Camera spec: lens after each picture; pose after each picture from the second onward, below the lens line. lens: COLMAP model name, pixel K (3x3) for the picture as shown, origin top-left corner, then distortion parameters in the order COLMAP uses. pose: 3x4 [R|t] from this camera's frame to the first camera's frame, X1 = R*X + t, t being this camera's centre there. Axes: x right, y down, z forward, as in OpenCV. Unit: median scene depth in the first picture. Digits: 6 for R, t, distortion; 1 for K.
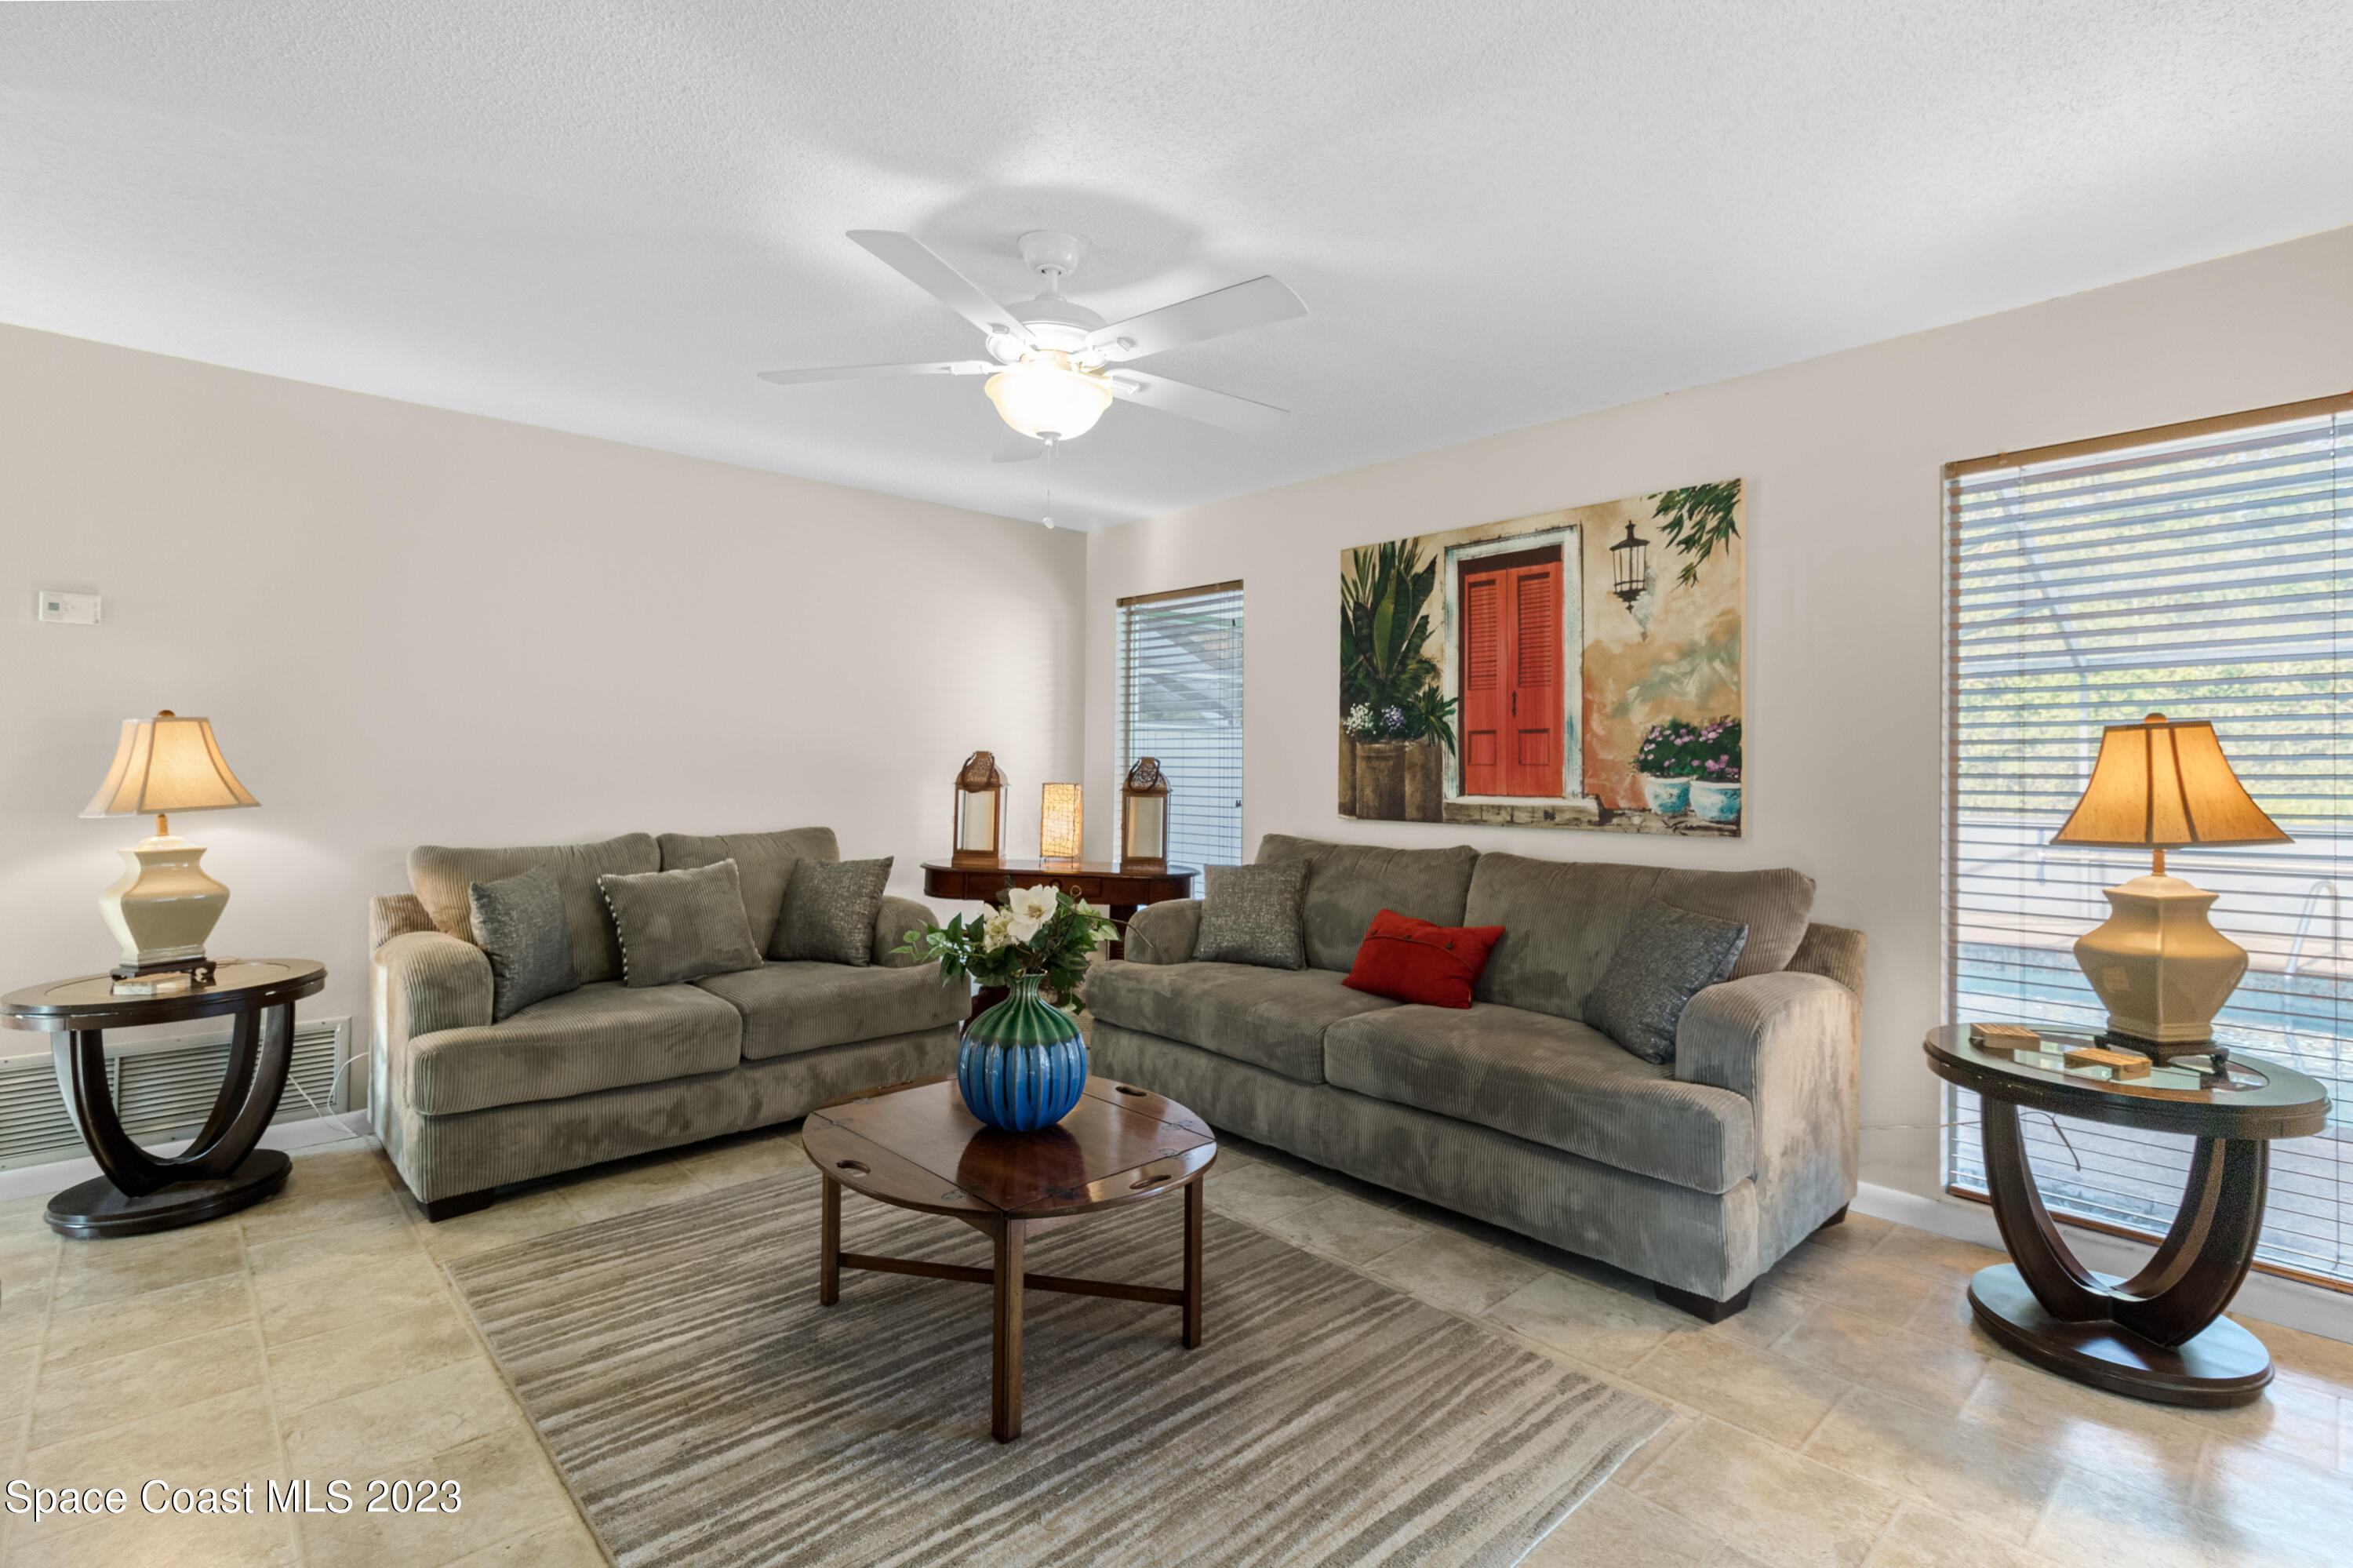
lens RADIAL K [[1098.9, 0, 1176.3], [0, 1098.9, 755.0], [0, 0, 1]] dist [-0.000894, -0.000103]
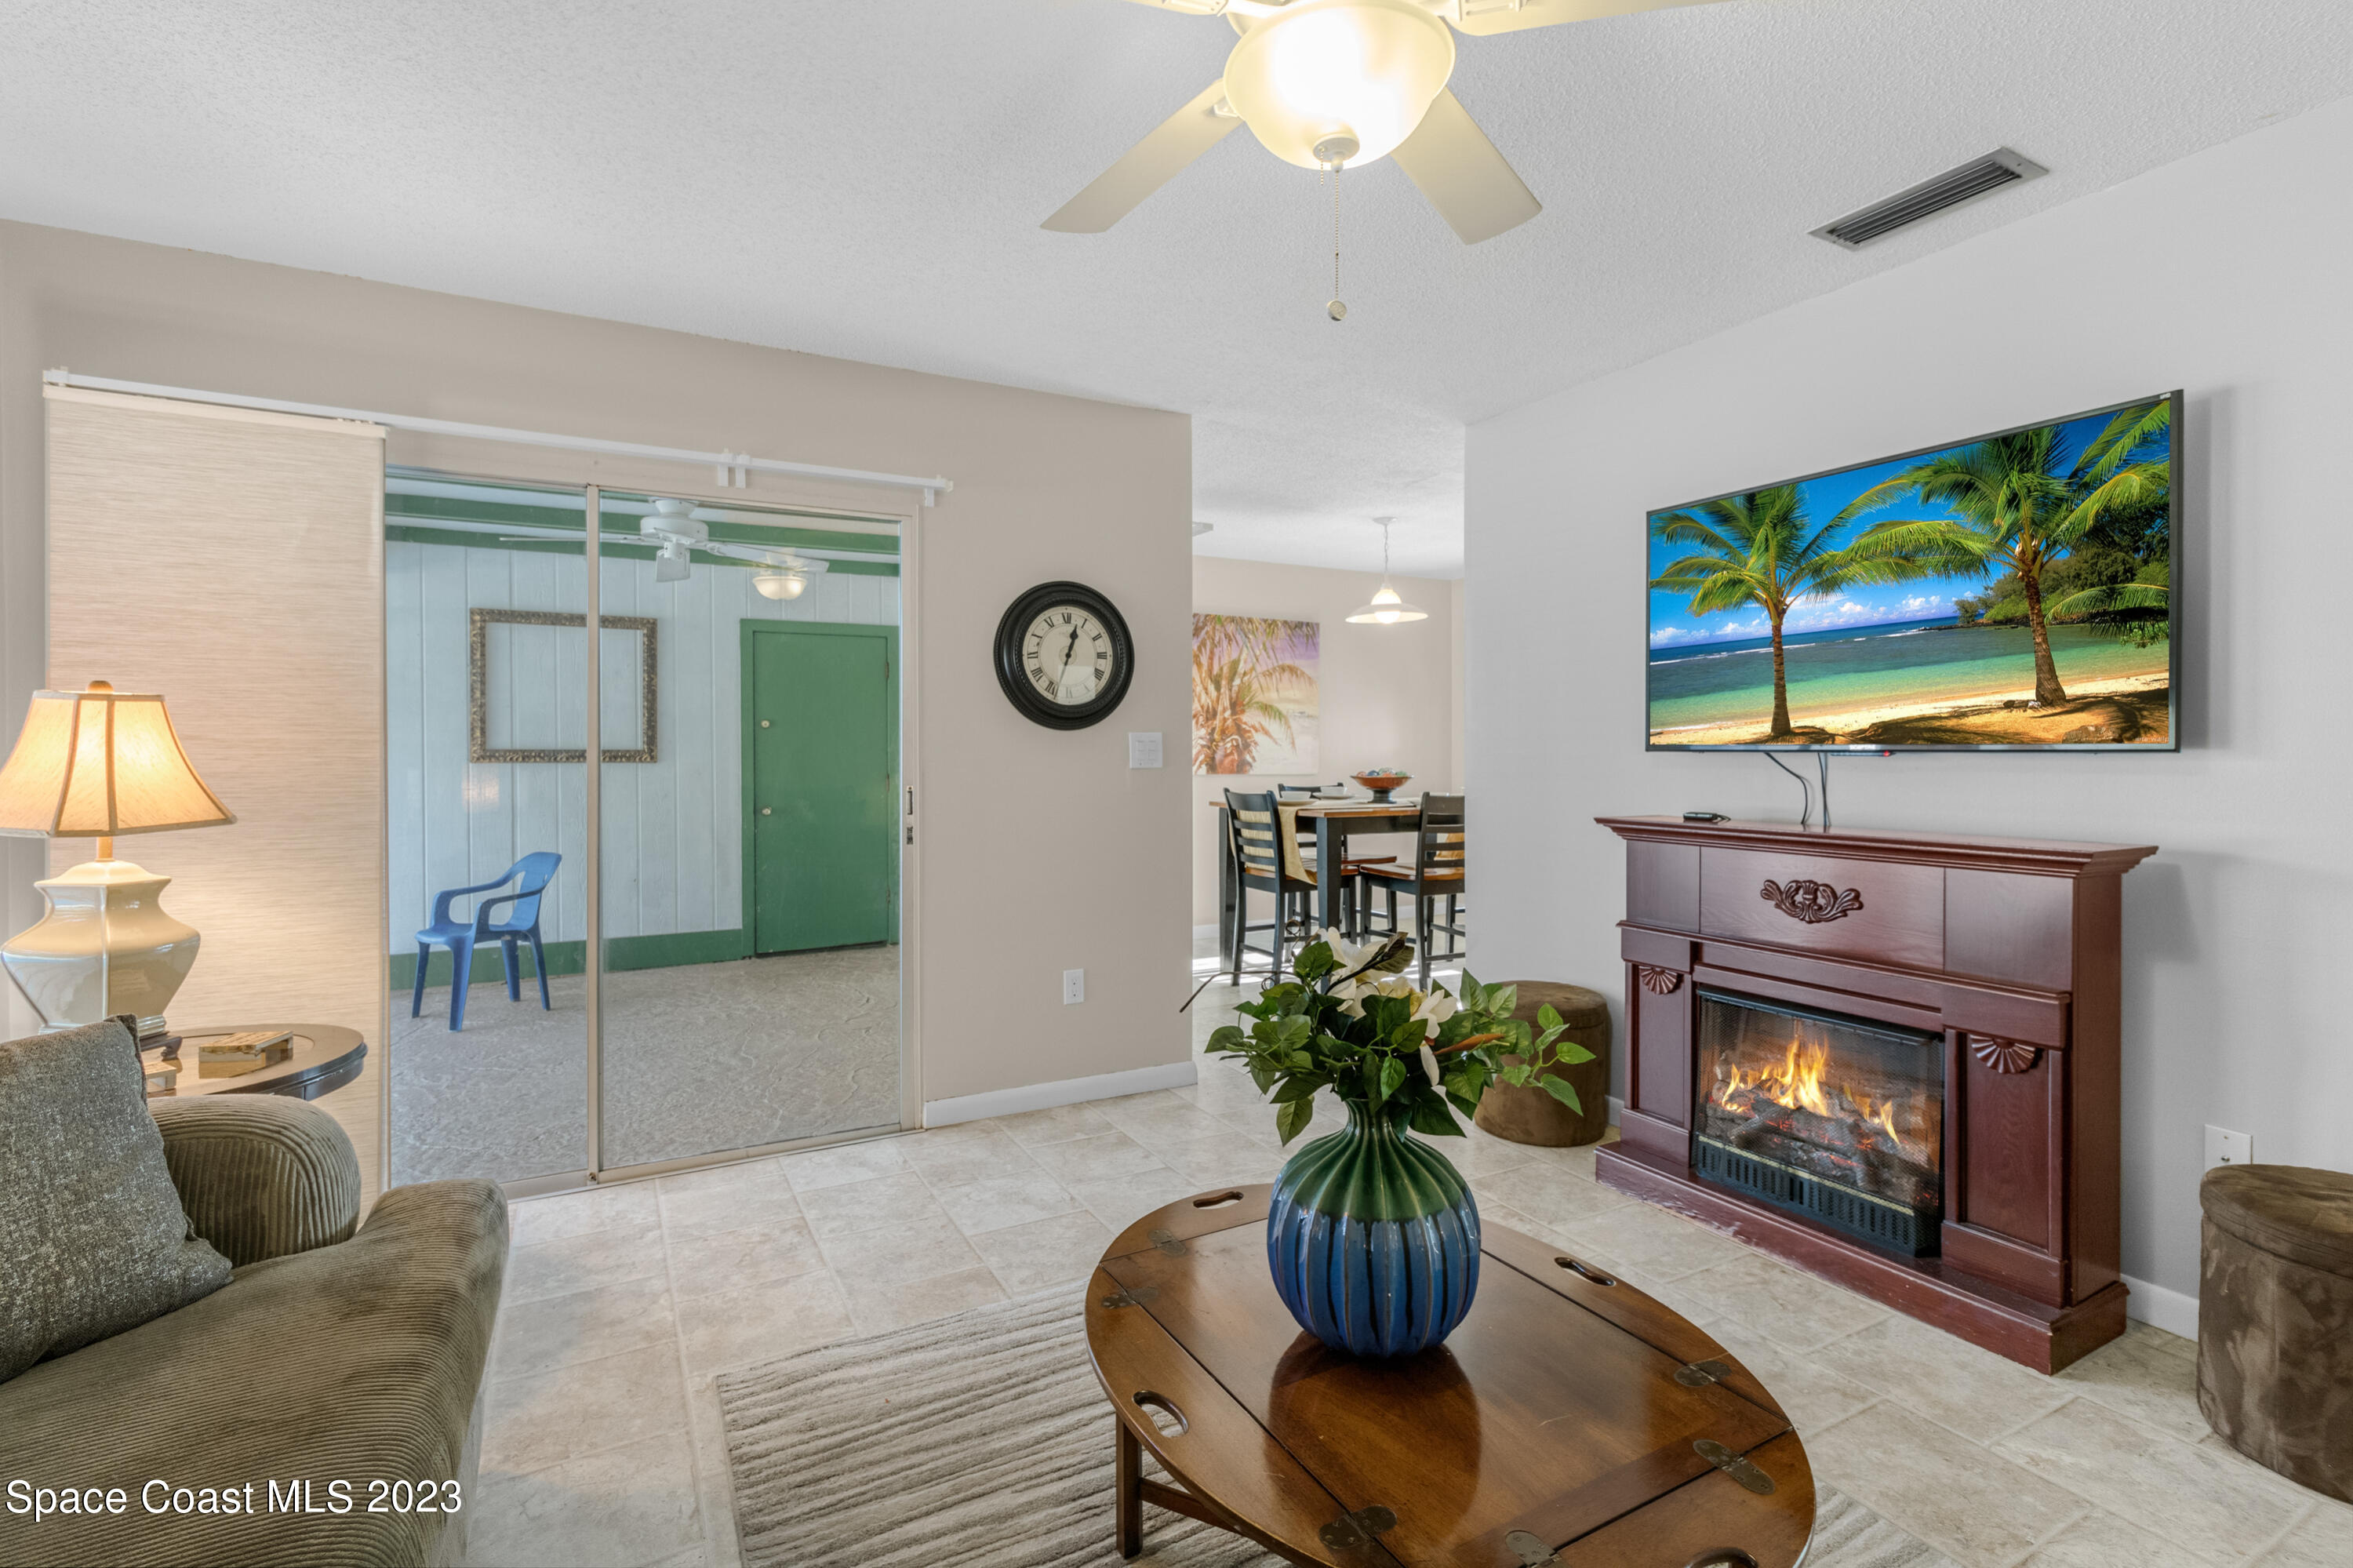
lens RADIAL K [[1098.9, 0, 1176.3], [0, 1098.9, 755.0], [0, 0, 1]] dist [-0.000894, -0.000103]
pose [[-0.967000, -0.003196, 0.254757, -0.204358], [-0.003420, 0.999994, -0.000439, 0.019933], [-0.254754, -0.001296, -0.967005, 1.765791]]
